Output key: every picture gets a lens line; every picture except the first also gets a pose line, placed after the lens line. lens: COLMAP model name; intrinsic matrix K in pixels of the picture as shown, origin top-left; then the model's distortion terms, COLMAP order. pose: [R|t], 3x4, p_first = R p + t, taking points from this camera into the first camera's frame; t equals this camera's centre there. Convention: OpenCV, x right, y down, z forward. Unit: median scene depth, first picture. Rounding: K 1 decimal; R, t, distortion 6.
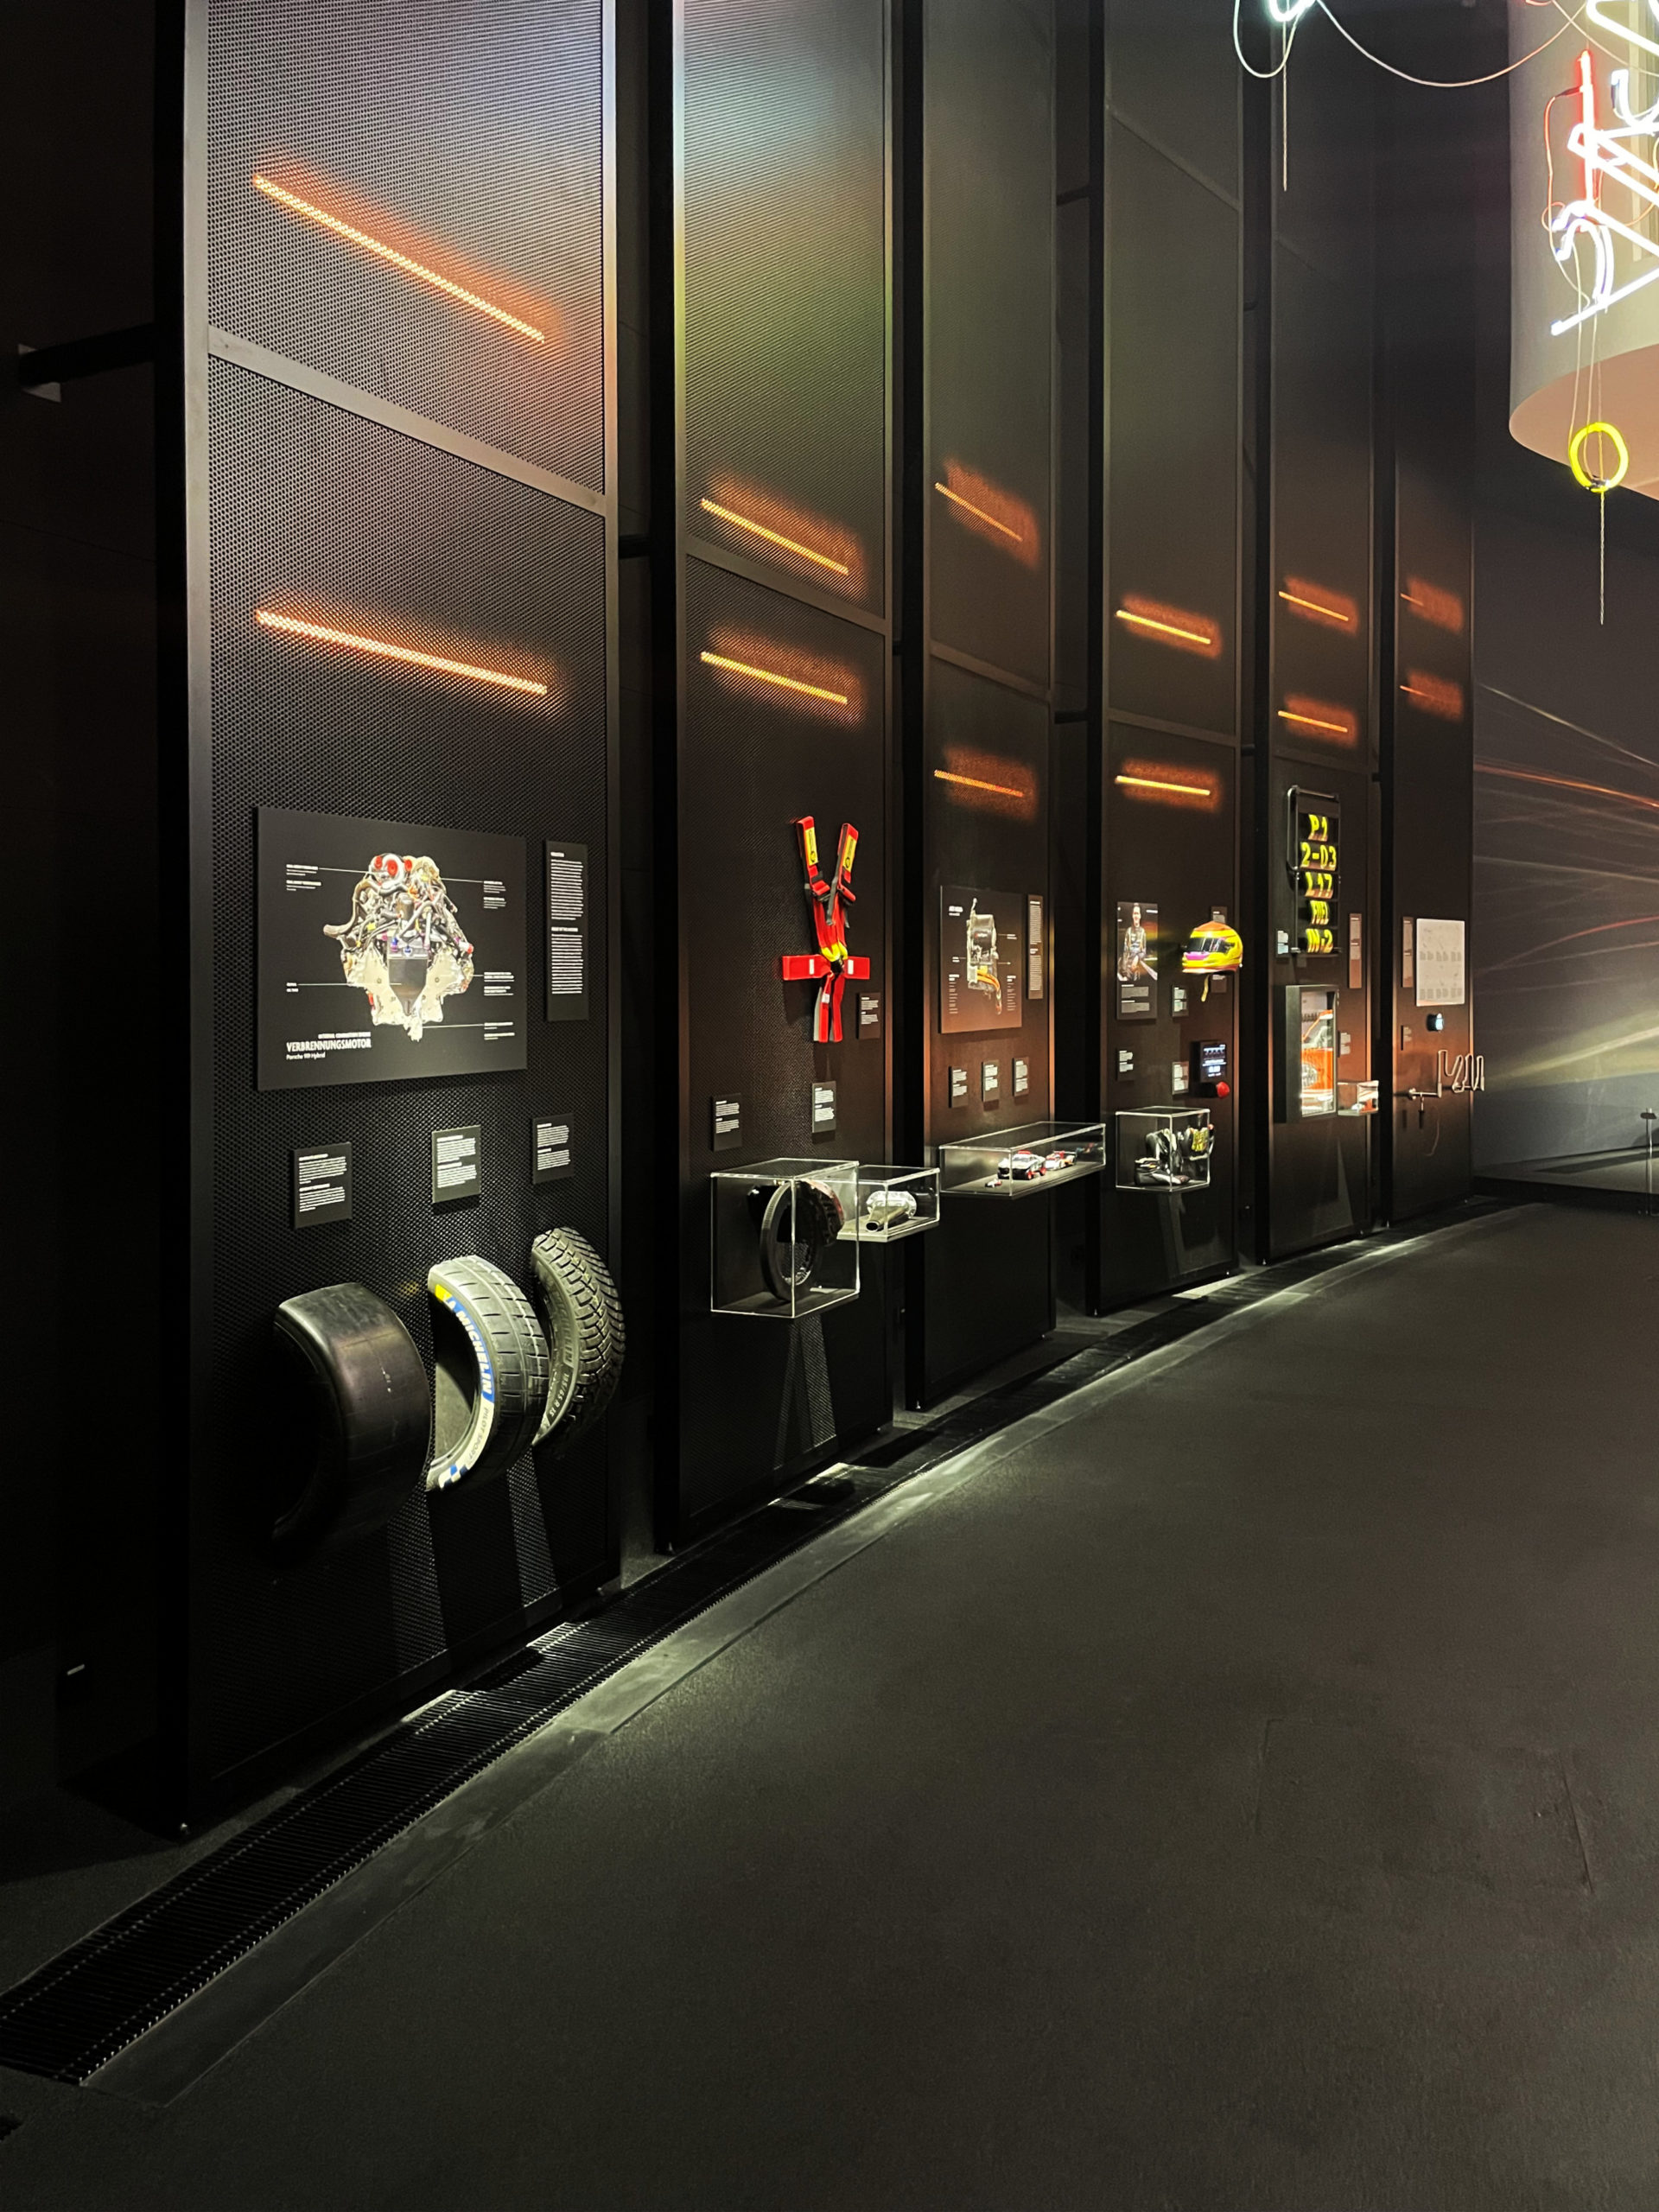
lens RADIAL K [[1655.5, 0, 828.4], [0, 1655.5, 1096.5], [0, 0, 1]] dist [0.010017, -0.002728]
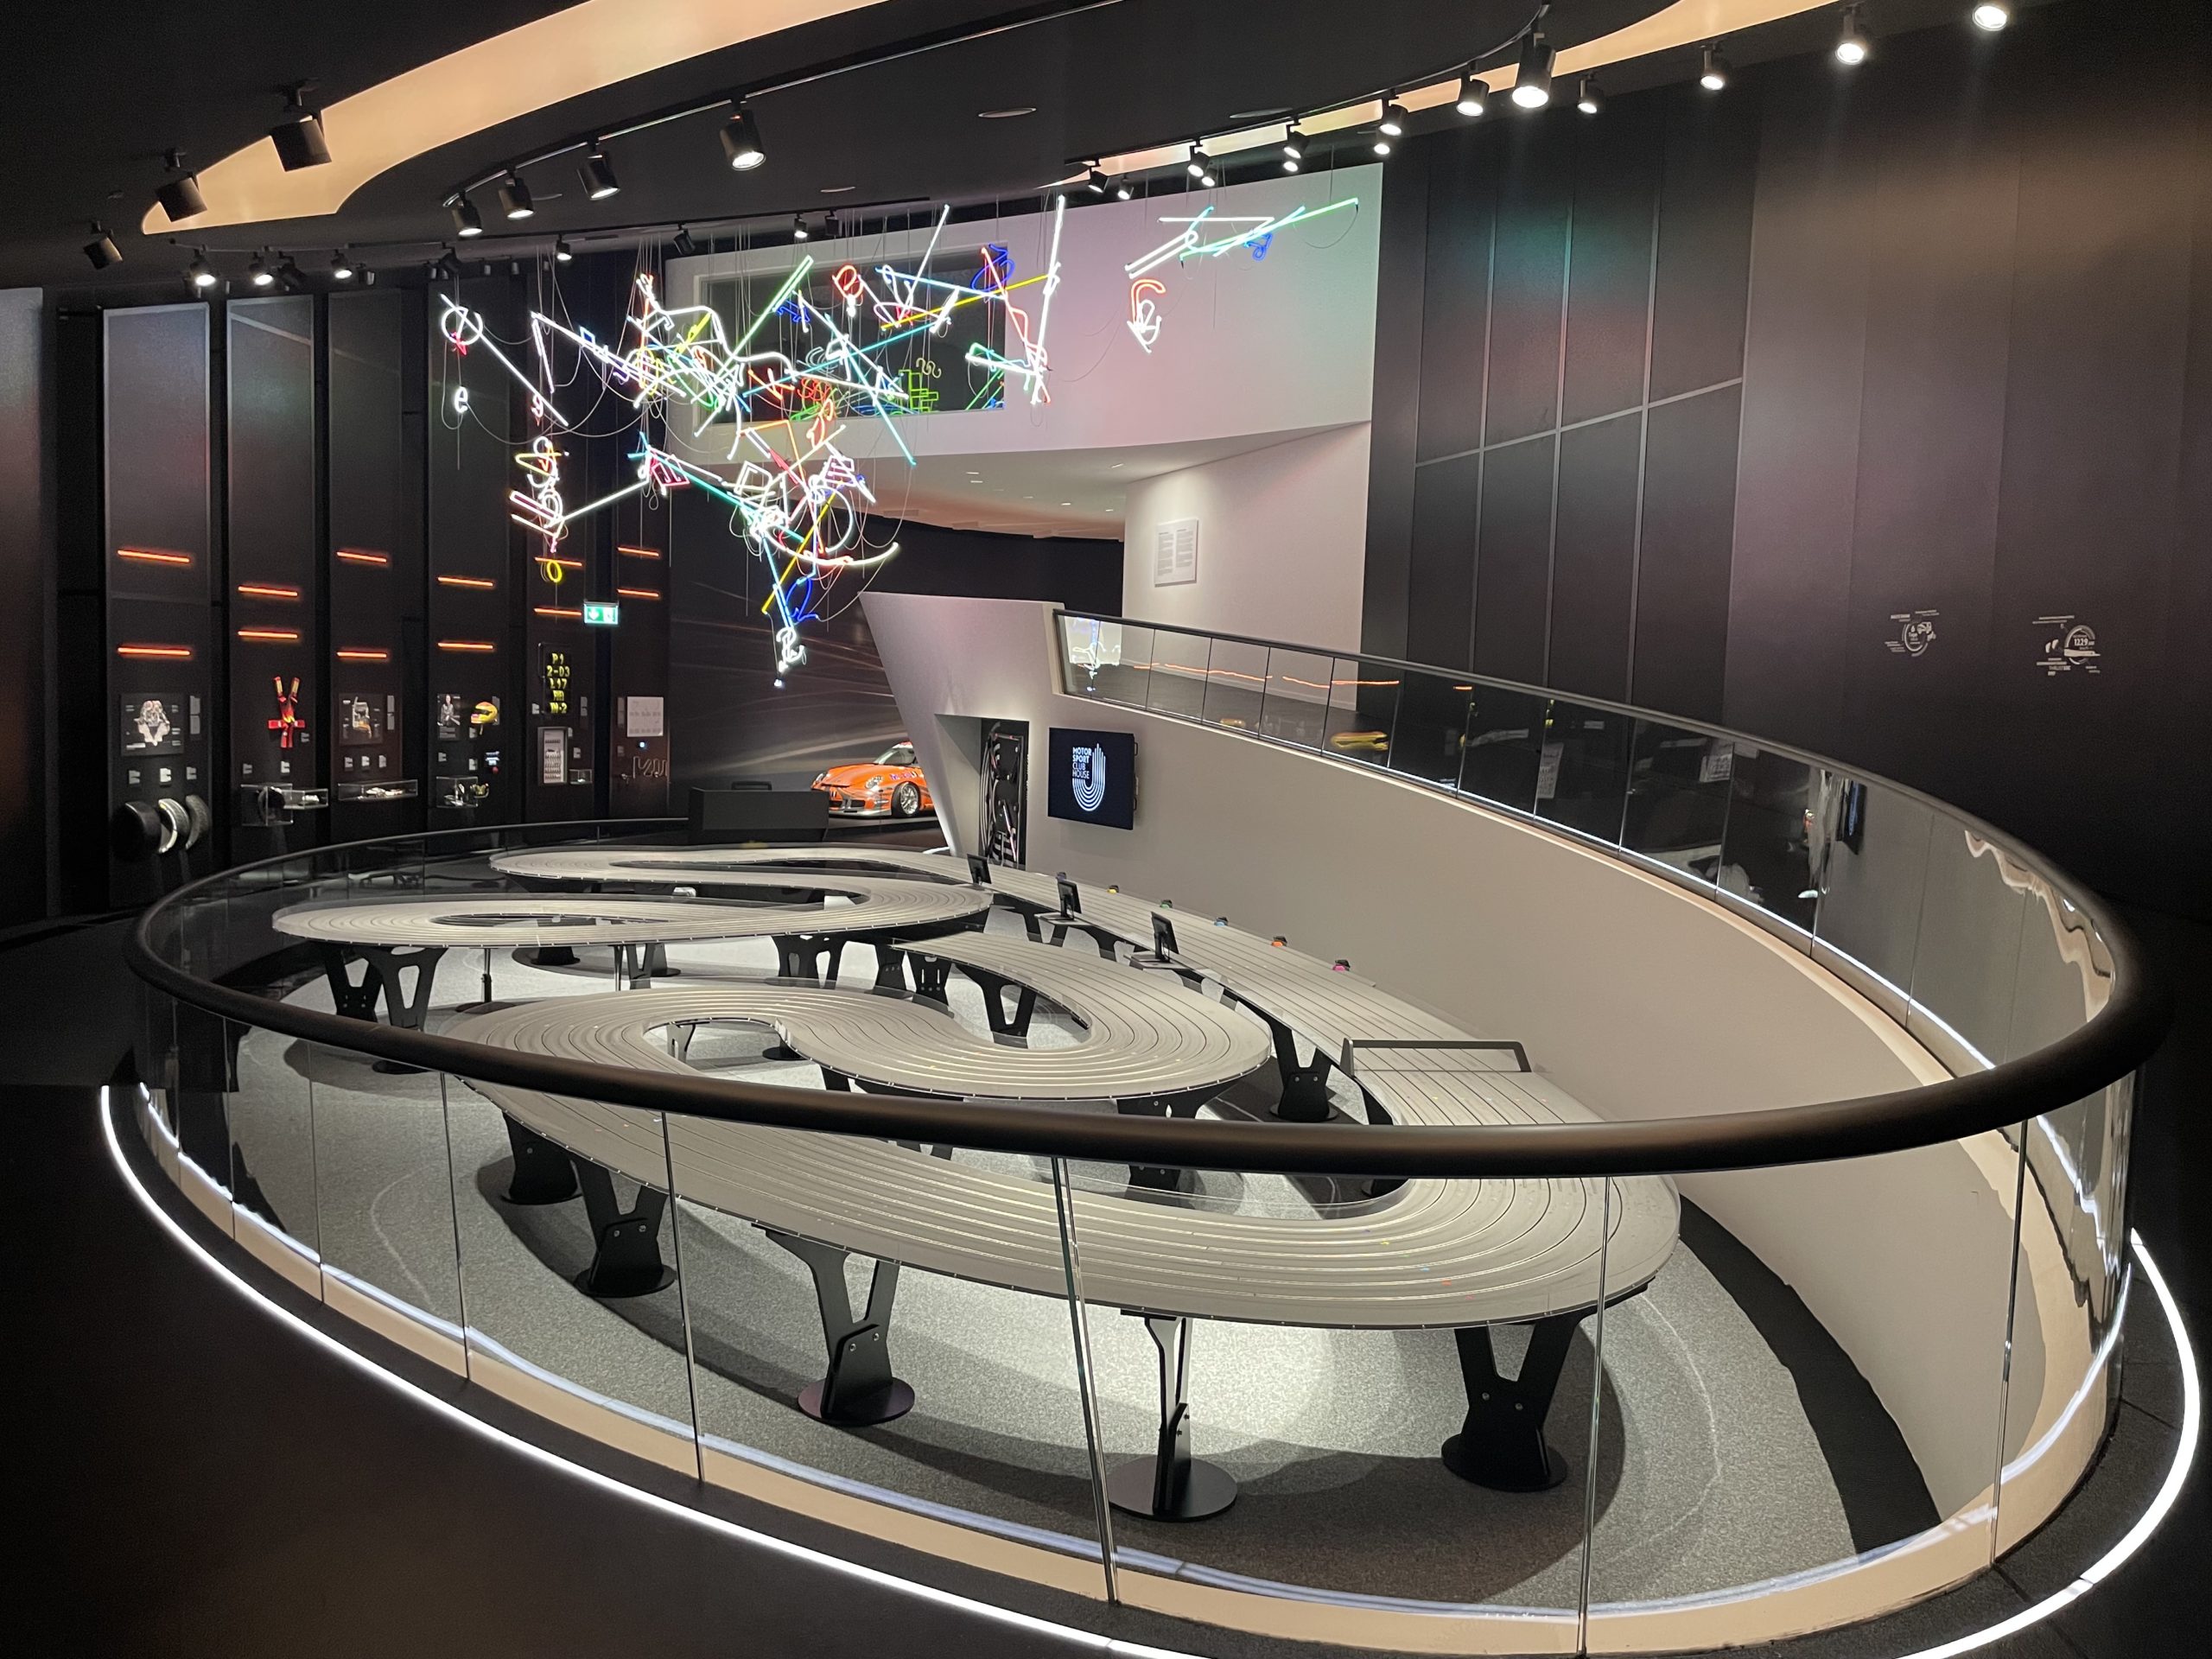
lens RADIAL K [[1655.5, 0, 1107.7], [0, 1655.5, 851.6], [0, 0, 1]] dist [0.010017, -0.002728]
pose [[0.934698, 0.004225, 0.355418, 0.308528], [-0.014833, 0.999522, 0.027127, 0.051164], [-0.355134, -0.030627, 0.934314, -2.291784]]
